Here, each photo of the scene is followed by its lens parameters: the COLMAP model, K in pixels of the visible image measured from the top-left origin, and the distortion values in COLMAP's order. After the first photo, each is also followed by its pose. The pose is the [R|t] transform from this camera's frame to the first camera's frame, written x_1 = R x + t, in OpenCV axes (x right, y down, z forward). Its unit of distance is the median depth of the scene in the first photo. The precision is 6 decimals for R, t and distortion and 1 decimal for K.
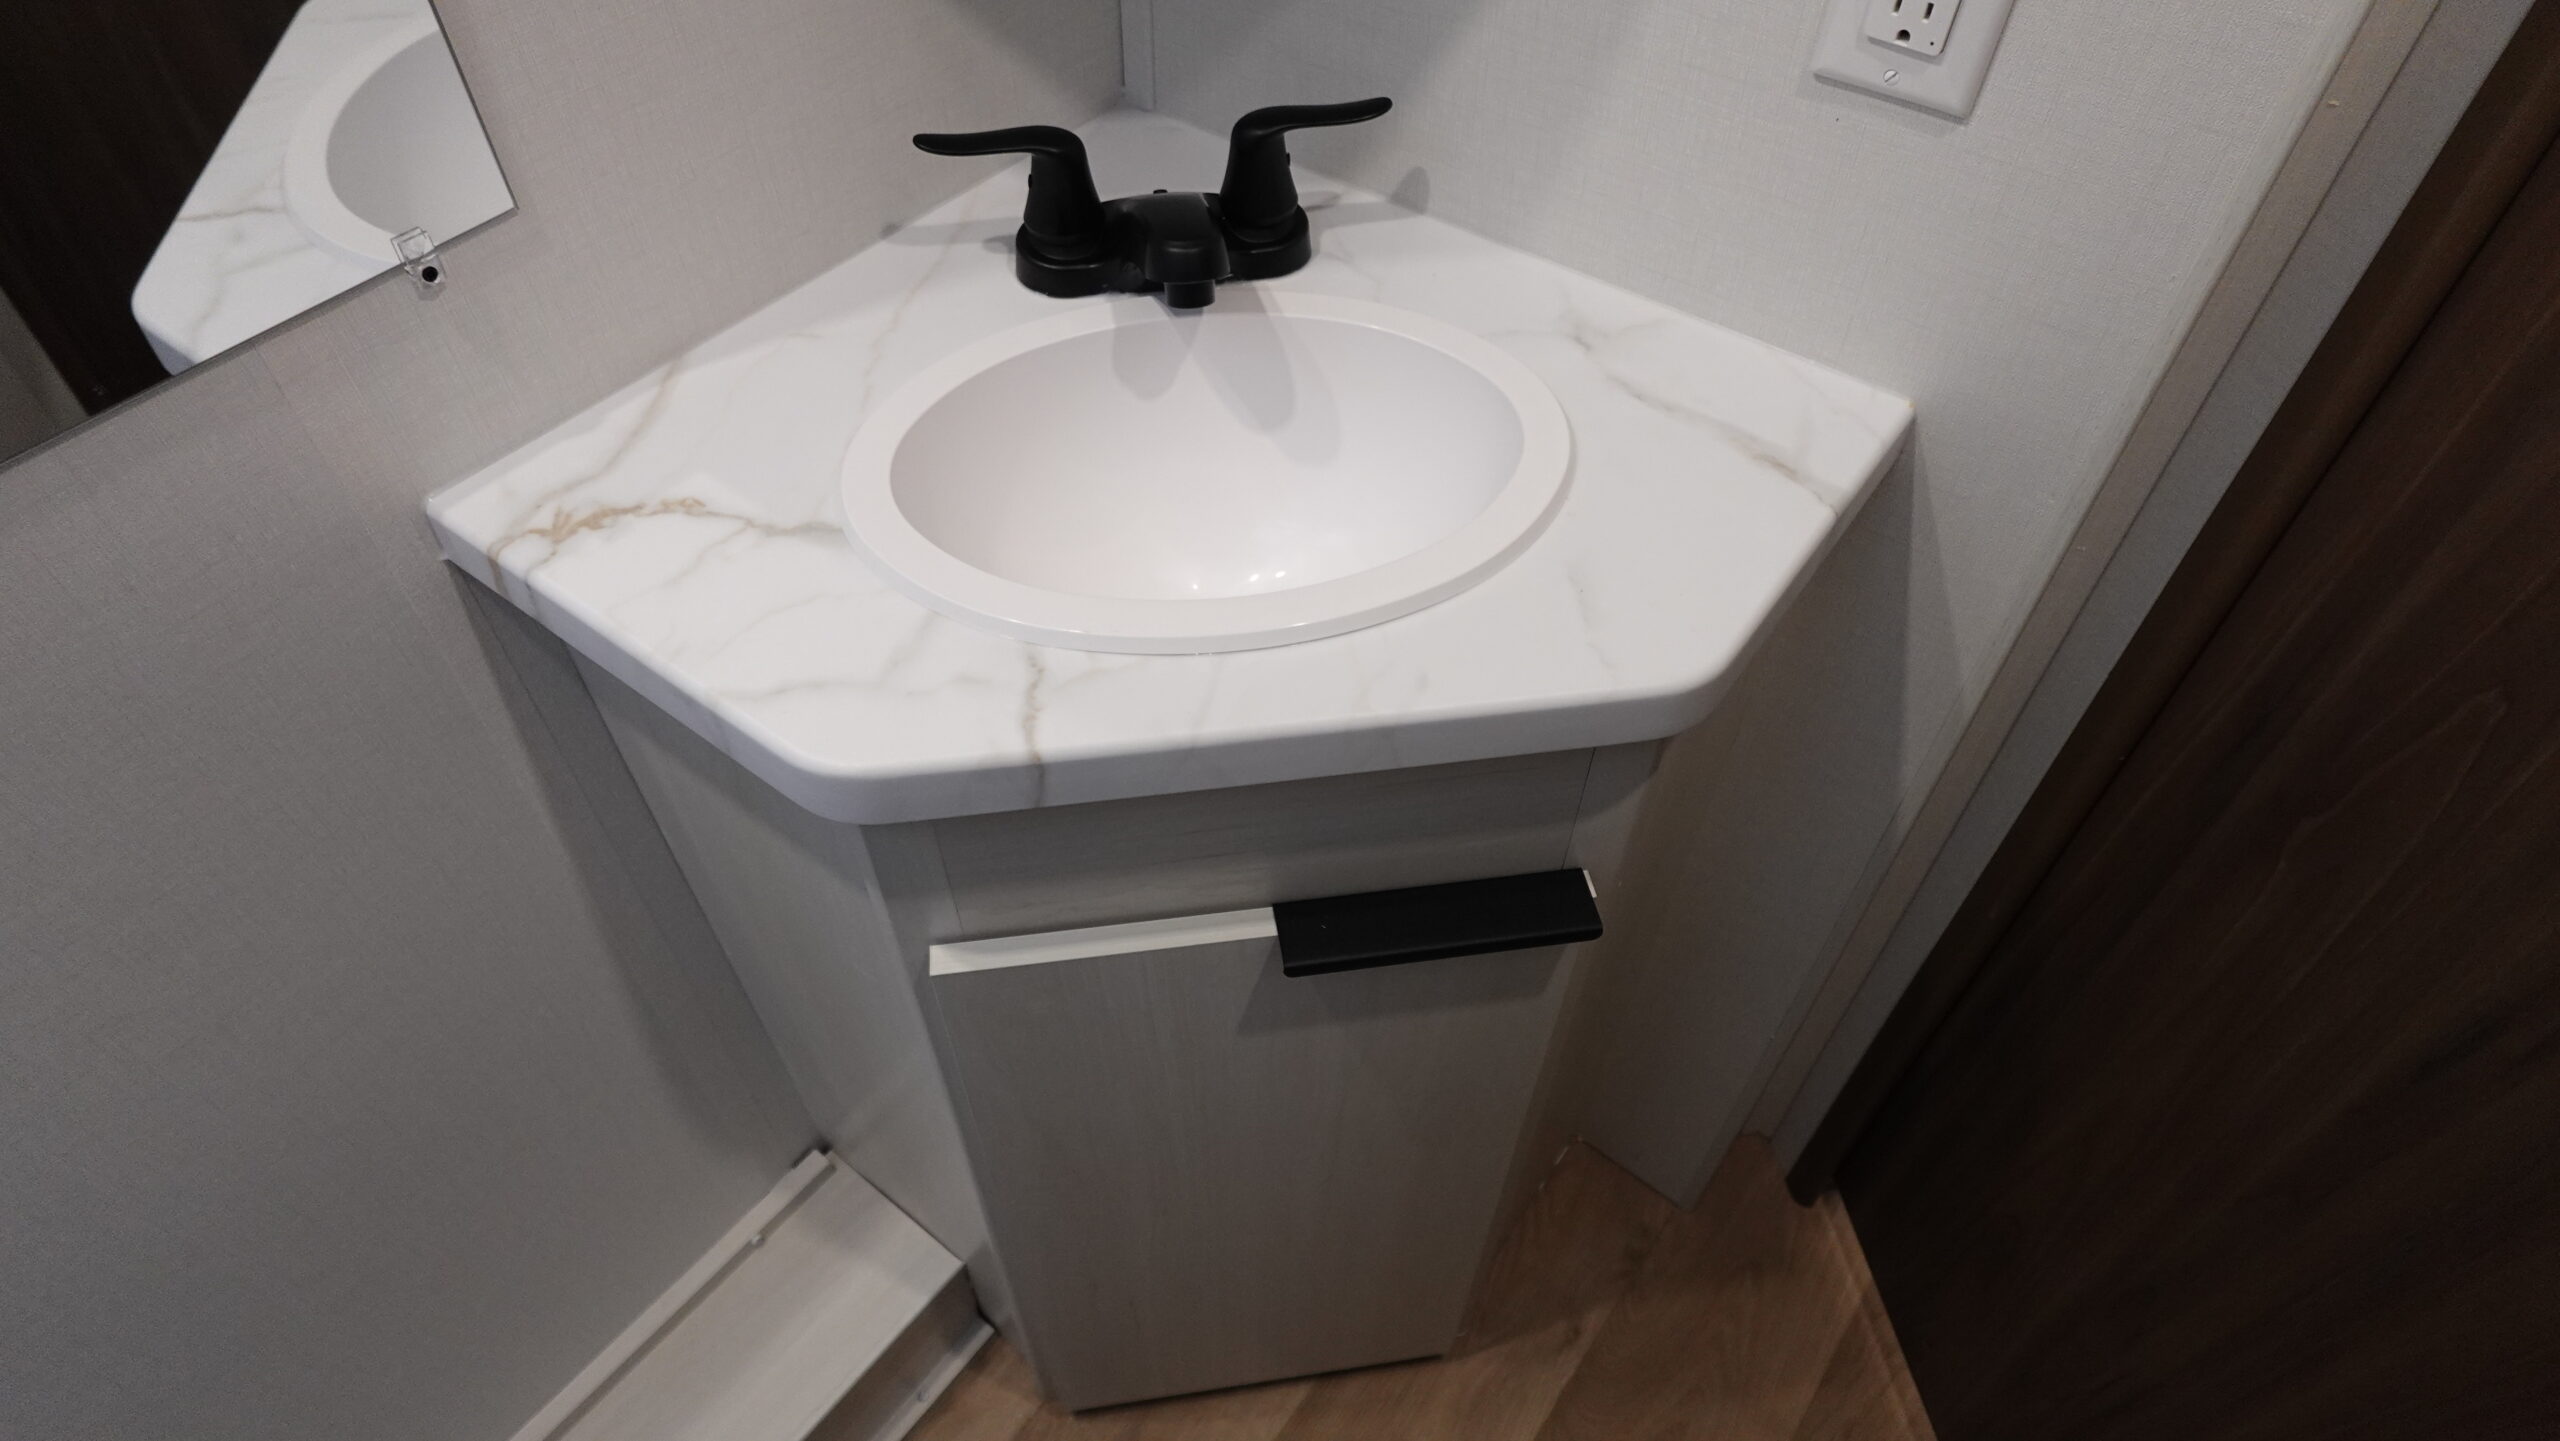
lens RADIAL K [[1469.2, 0, 1292.3], [0, 1469.2, 717.7], [0, 0, 1]] dist [-0.008289, 0.004208]
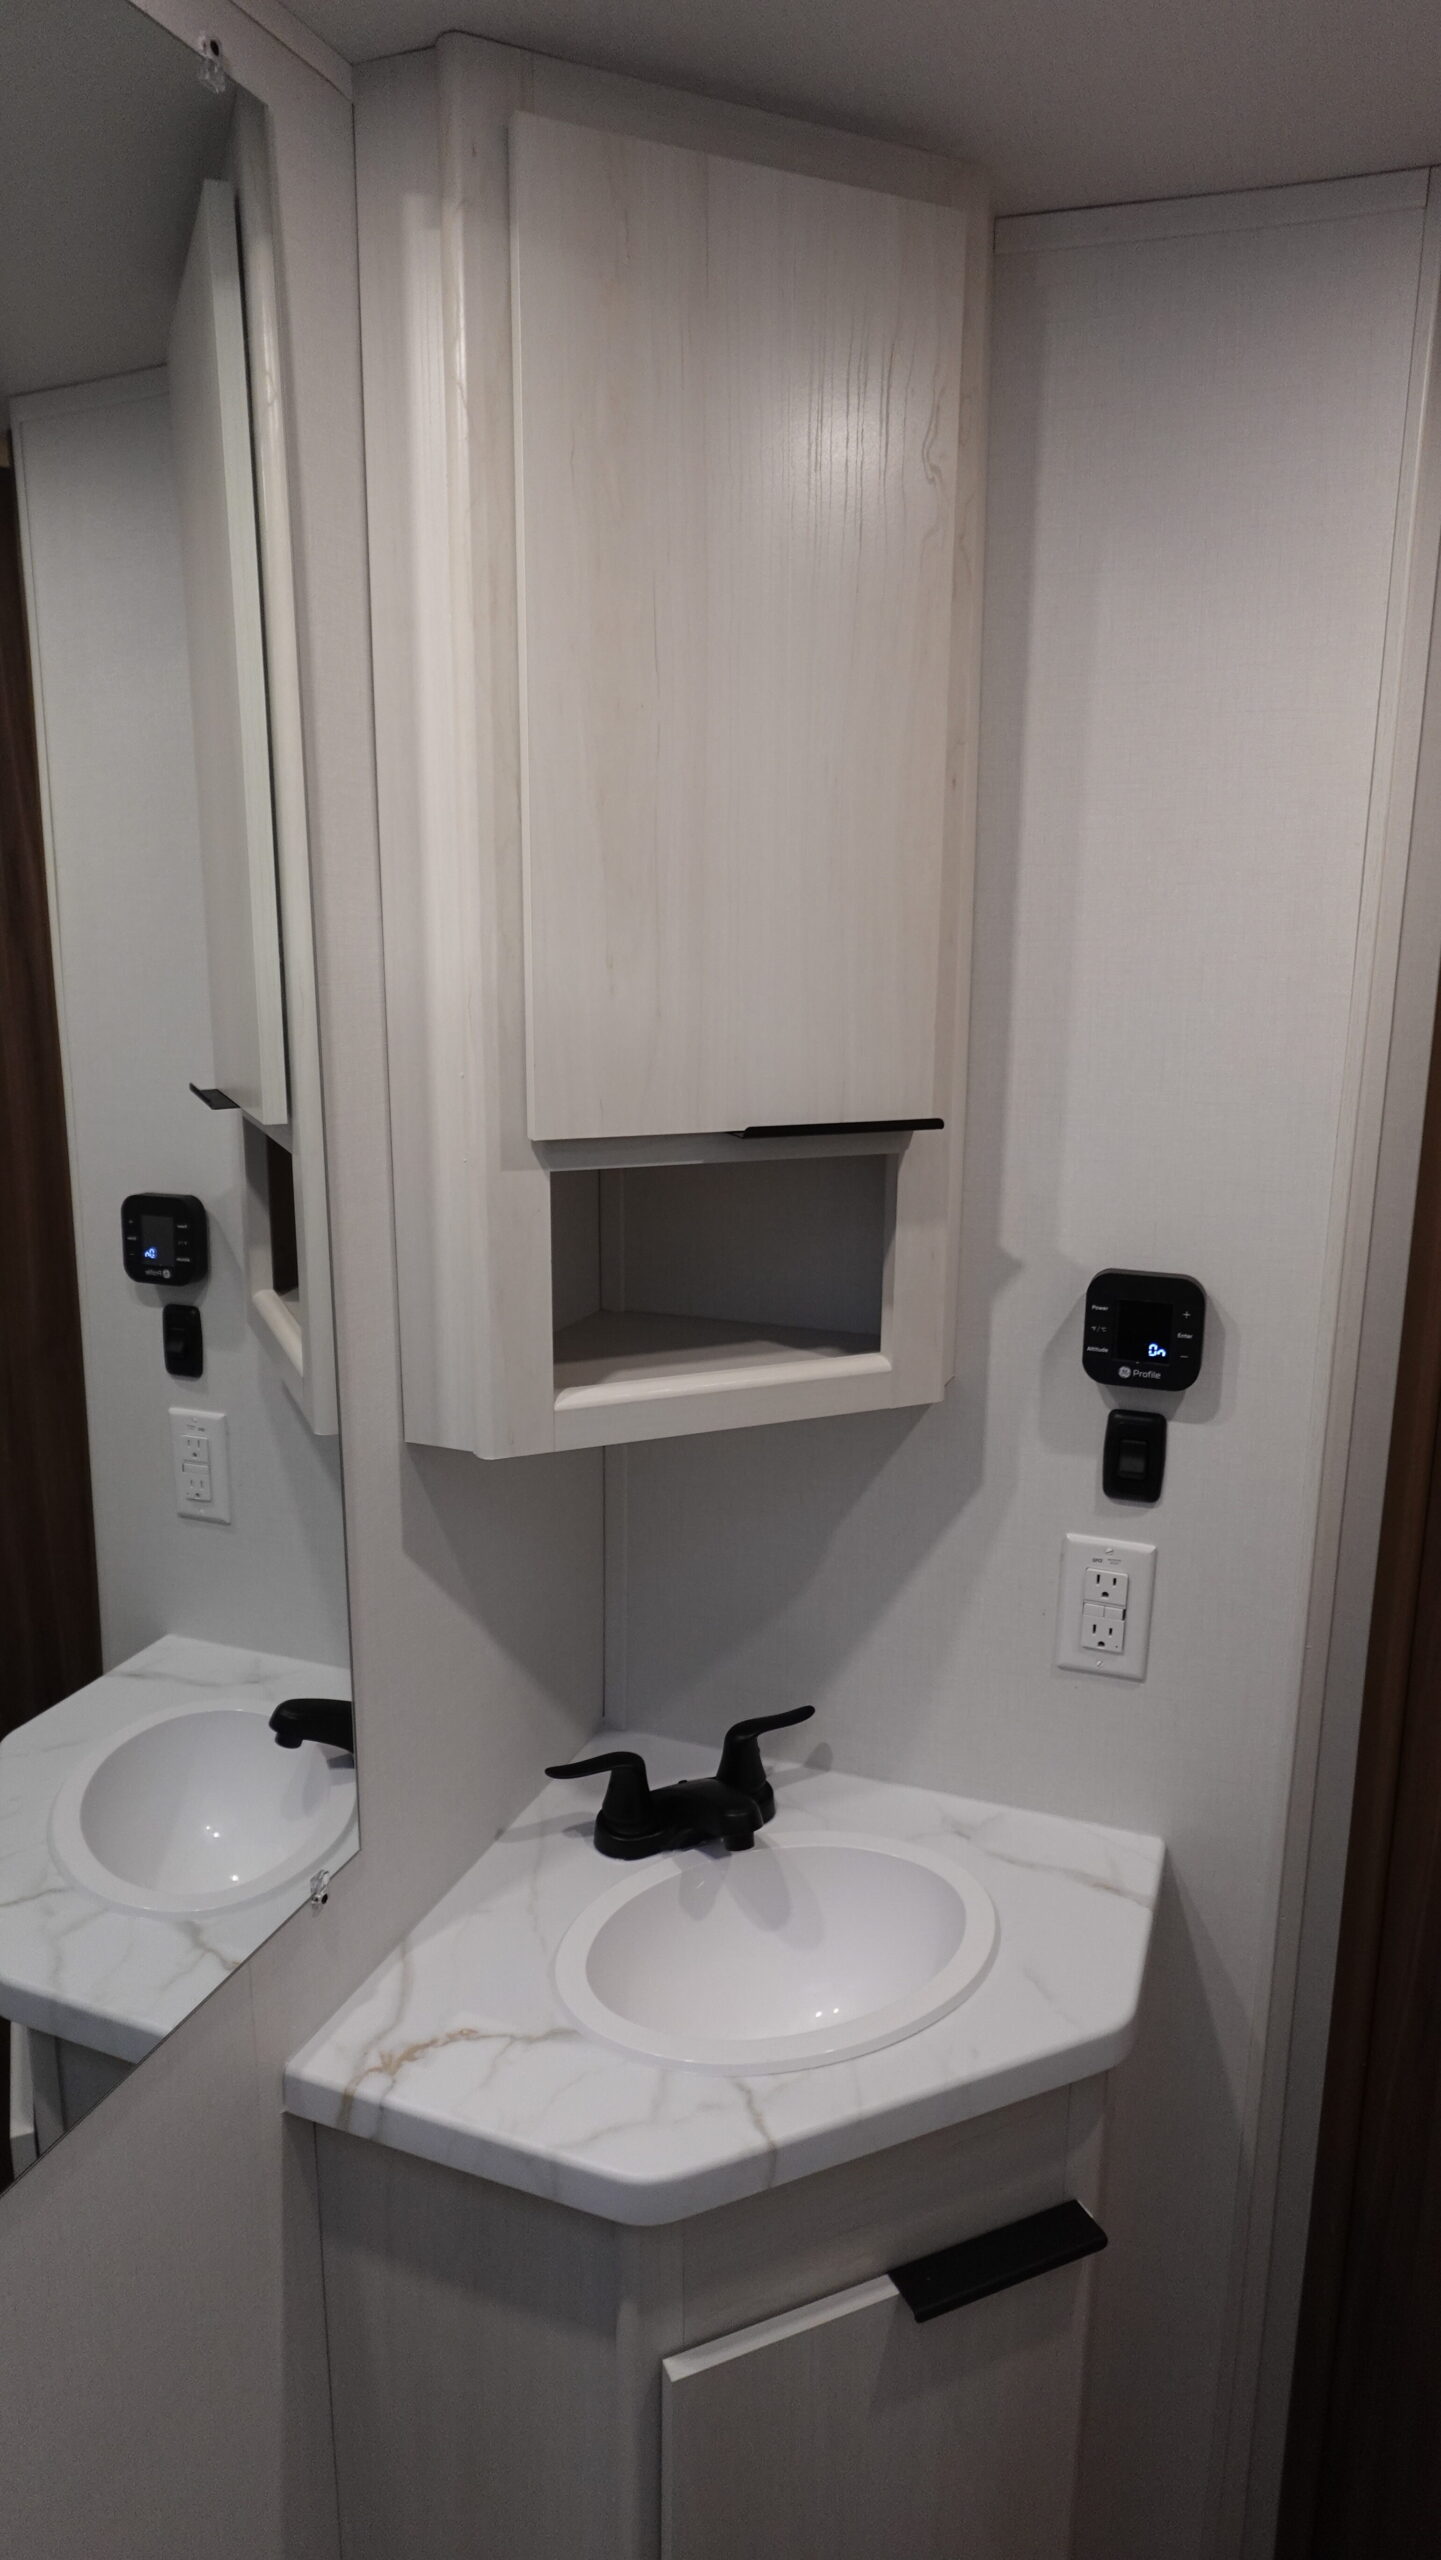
lens RADIAL K [[1469.2, 0, 730.6], [0, 1469.2, 1291.9], [0, 0, 1]] dist [-0.008289, 0.004208]
pose [[0.966984, -0.066751, 0.245938, -0.438437], [0.200410, 0.795310, -0.572117, 0.153037], [-0.157407, 0.602517, 0.782430, -0.628821]]
